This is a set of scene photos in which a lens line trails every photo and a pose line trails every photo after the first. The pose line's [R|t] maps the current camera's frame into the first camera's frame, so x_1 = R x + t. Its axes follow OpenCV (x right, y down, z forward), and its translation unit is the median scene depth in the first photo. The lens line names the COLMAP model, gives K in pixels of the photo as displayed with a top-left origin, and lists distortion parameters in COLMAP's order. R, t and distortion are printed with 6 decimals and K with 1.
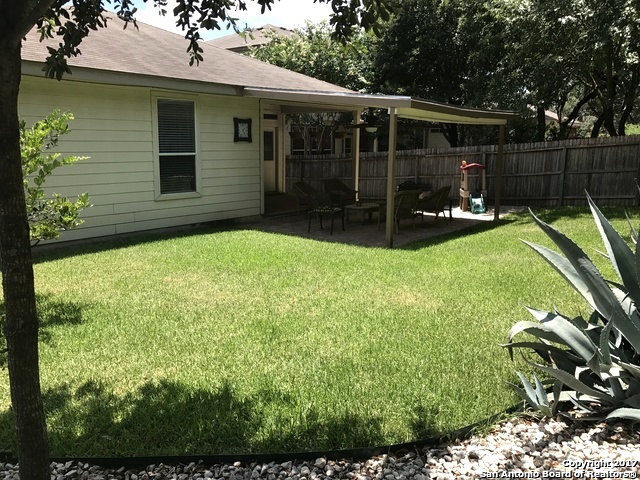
lens RADIAL K [[528.4, 0, 319.0], [0, 528.4, 238.5], [0, 0, 1]] dist [0.036782, -0.053562]
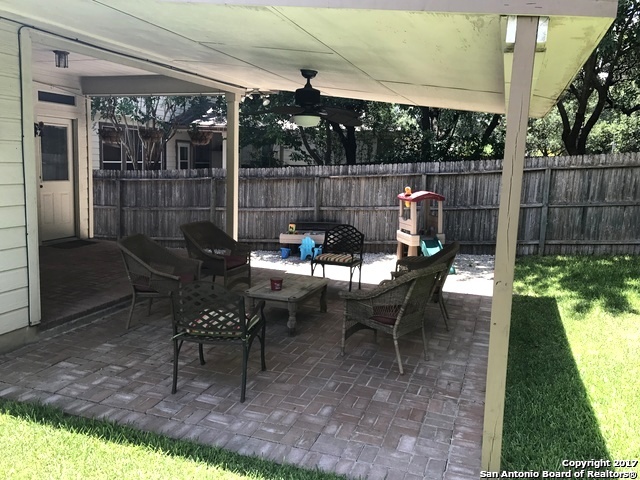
lens RADIAL K [[528.4, 0, 316.3], [0, 528.4, 243.0], [0, 0, 1]] dist [0.036782, -0.053562]
pose [[0.943223, -0.028525, 0.330933, -0.029505], [0.034168, 0.999353, -0.011247, -0.070693], [-0.330398, 0.021916, 0.943587, 0.416766]]
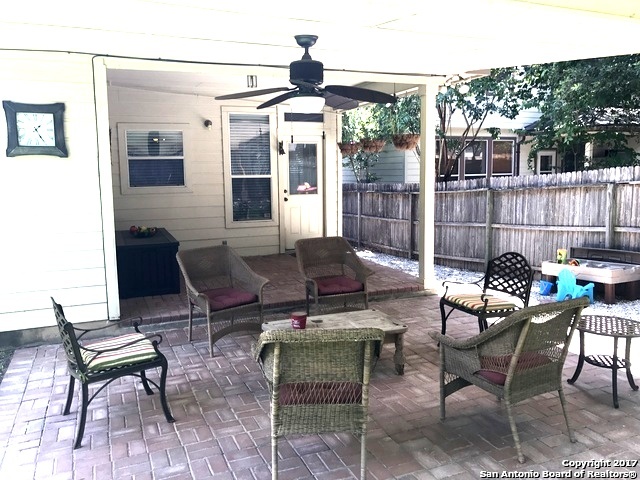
lens RADIAL K [[528.4, 0, 317.1], [0, 528.4, 238.1], [0, 0, 1]] dist [0.036782, -0.053562]
pose [[0.877462, 0.037203, -0.478201, 0.188313], [-0.063074, 0.997279, -0.038151, -0.080194], [0.475480, 0.063638, 0.877422, 0.516223]]
